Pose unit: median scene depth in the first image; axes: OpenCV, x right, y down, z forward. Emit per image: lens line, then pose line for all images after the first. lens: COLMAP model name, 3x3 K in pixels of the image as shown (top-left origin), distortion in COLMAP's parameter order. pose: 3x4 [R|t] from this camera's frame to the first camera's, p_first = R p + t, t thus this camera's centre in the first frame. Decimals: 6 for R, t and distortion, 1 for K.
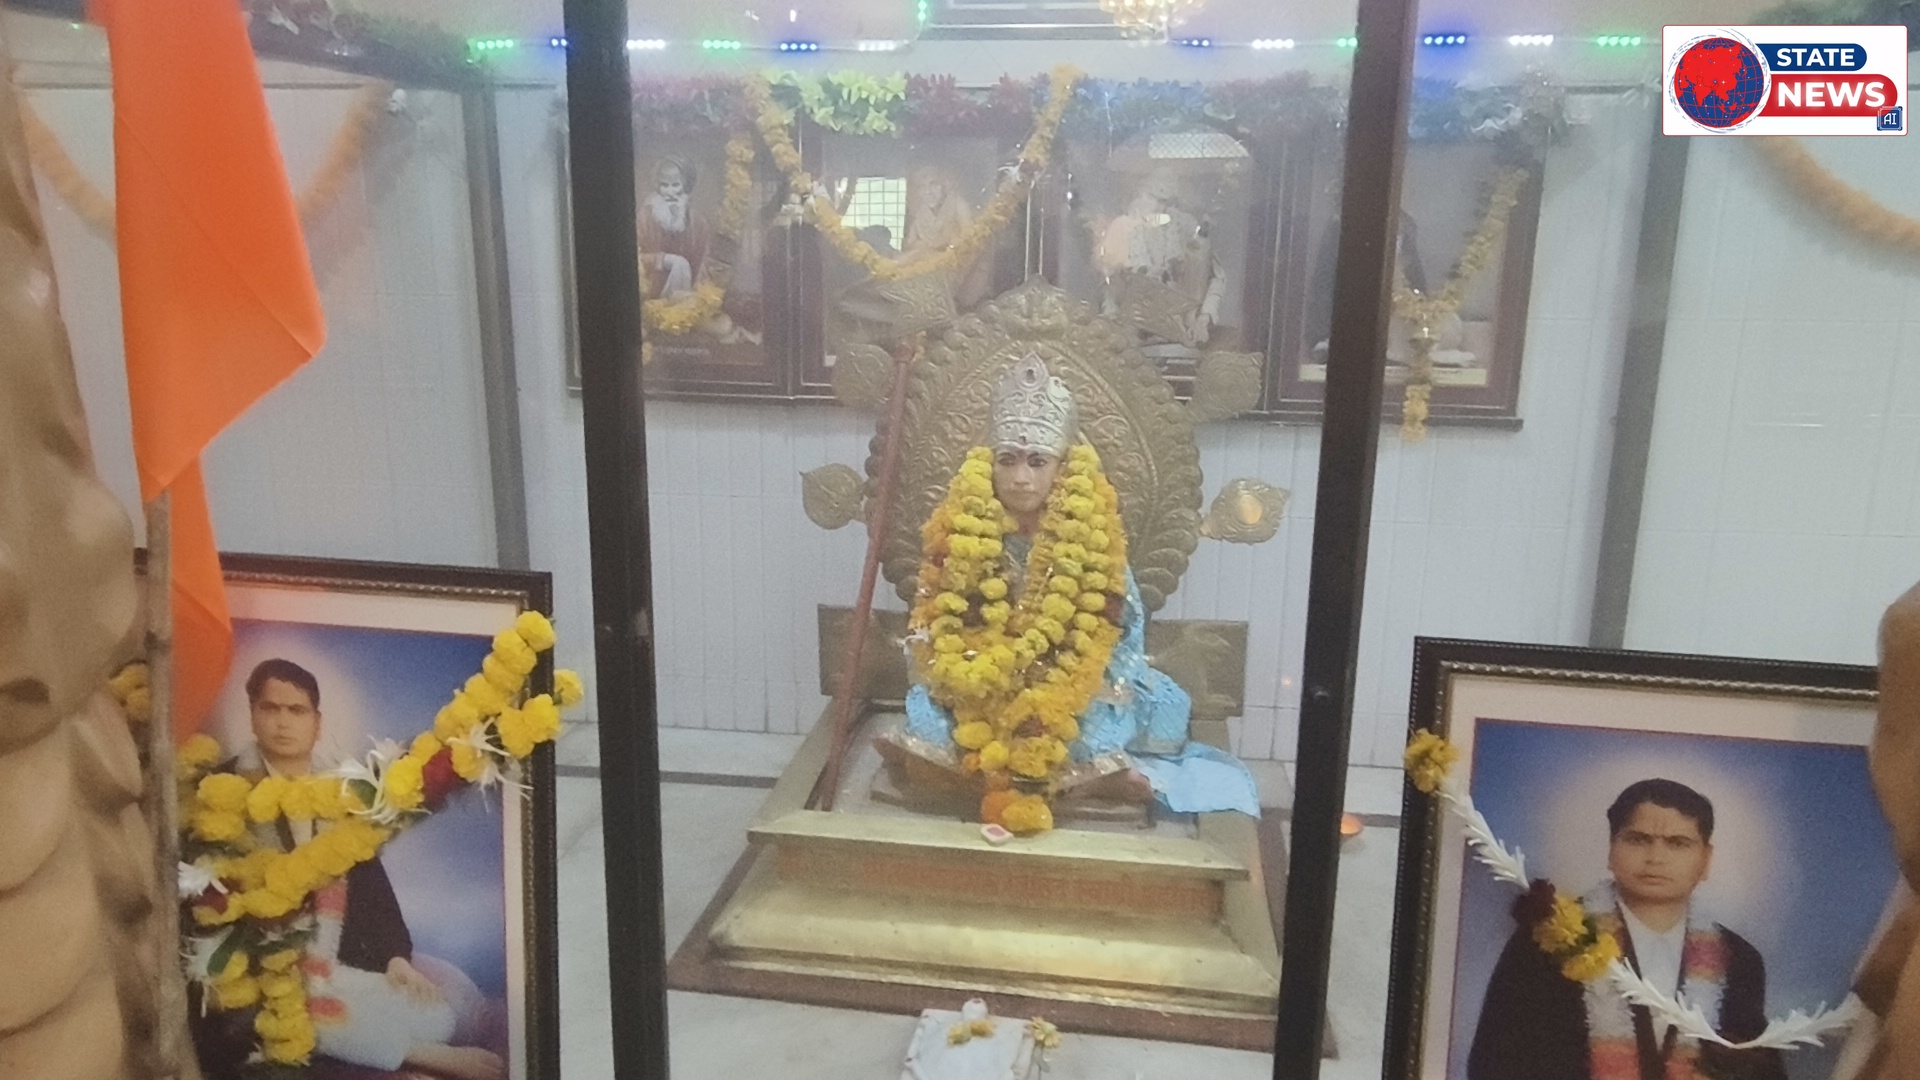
lens RADIAL K [[1403.7, 0, 967.4], [0, 1403.7, 542.5], [0, 0, 1]] dist [0.025712, -0.036772]
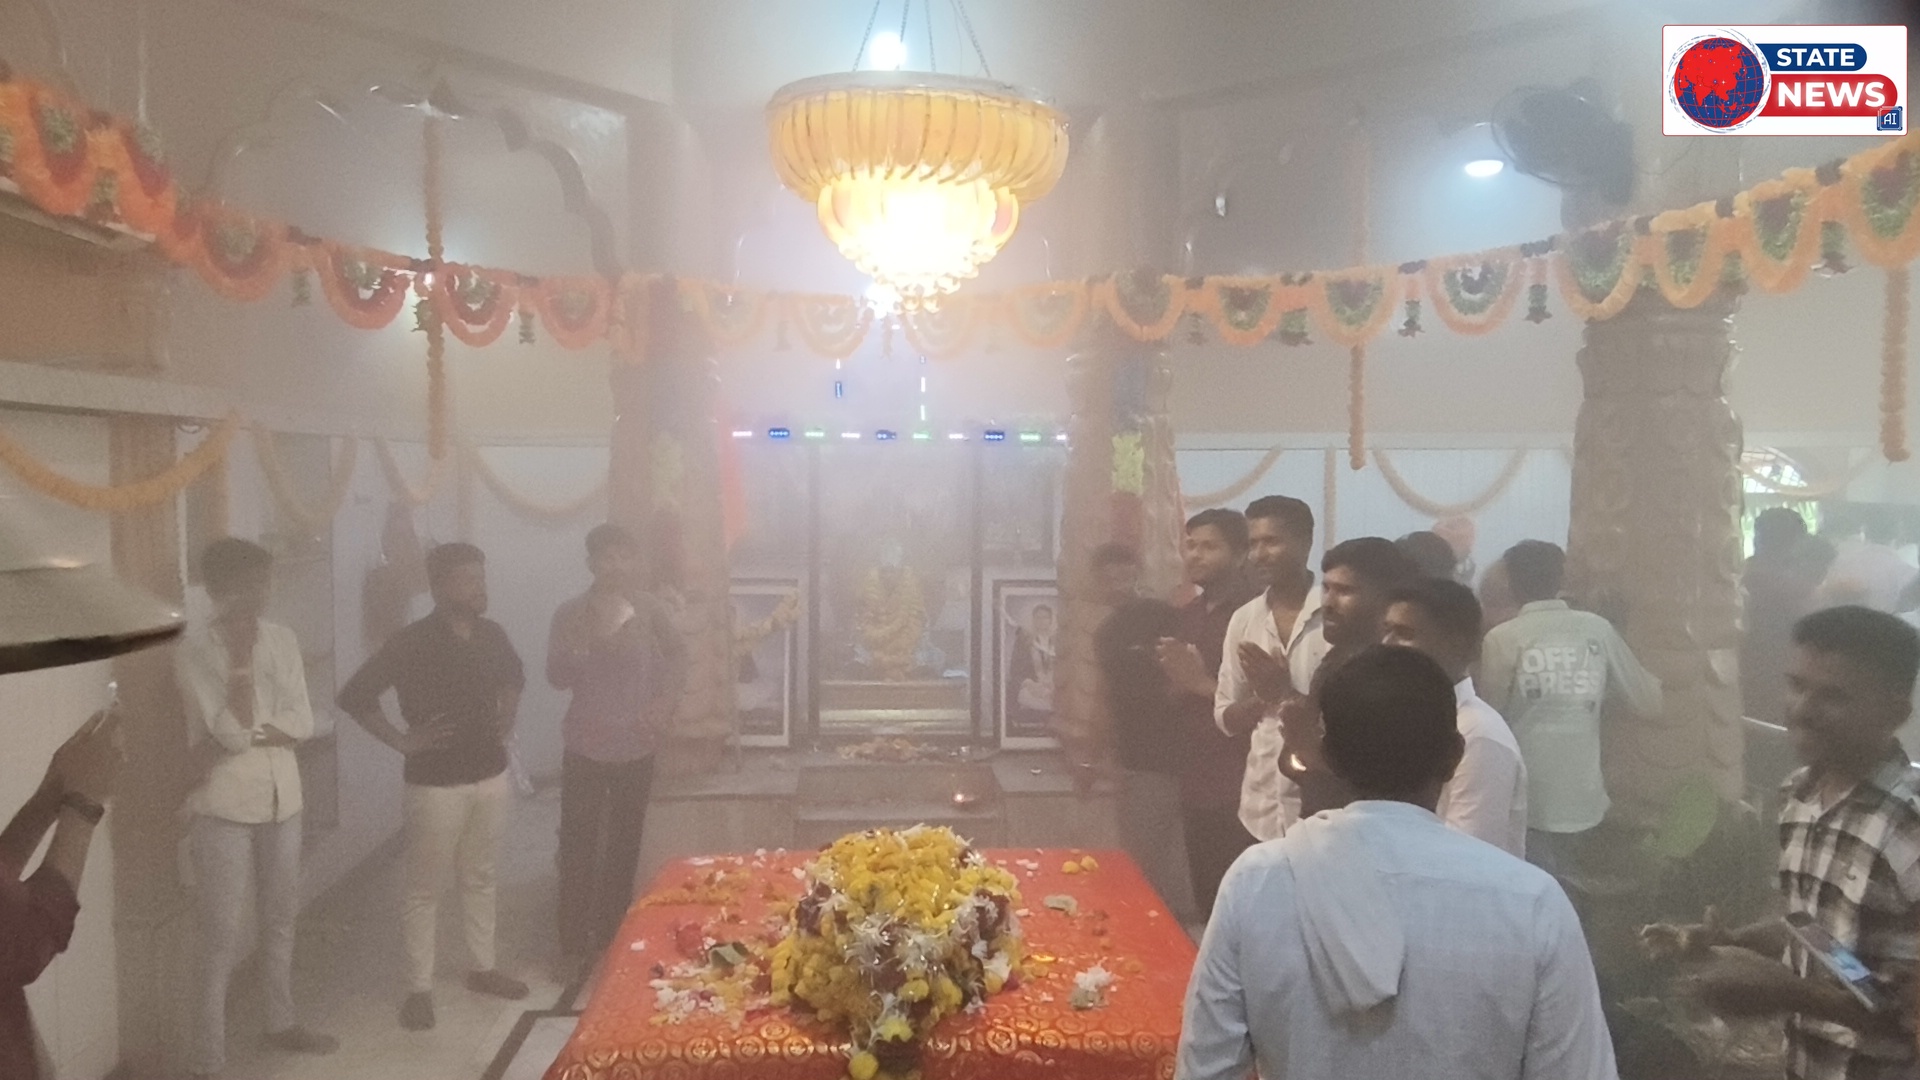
lens RADIAL K [[1403.7, 0, 967.4], [0, 1403.7, 542.5], [0, 0, 1]] dist [0.025712, -0.036772]
pose [[0.980936, -0.020407, 0.193257, -0.571559], [0.056070, 0.981898, -0.180921, 0.663975], [-0.186066, 0.188308, 0.964323, -2.997669]]
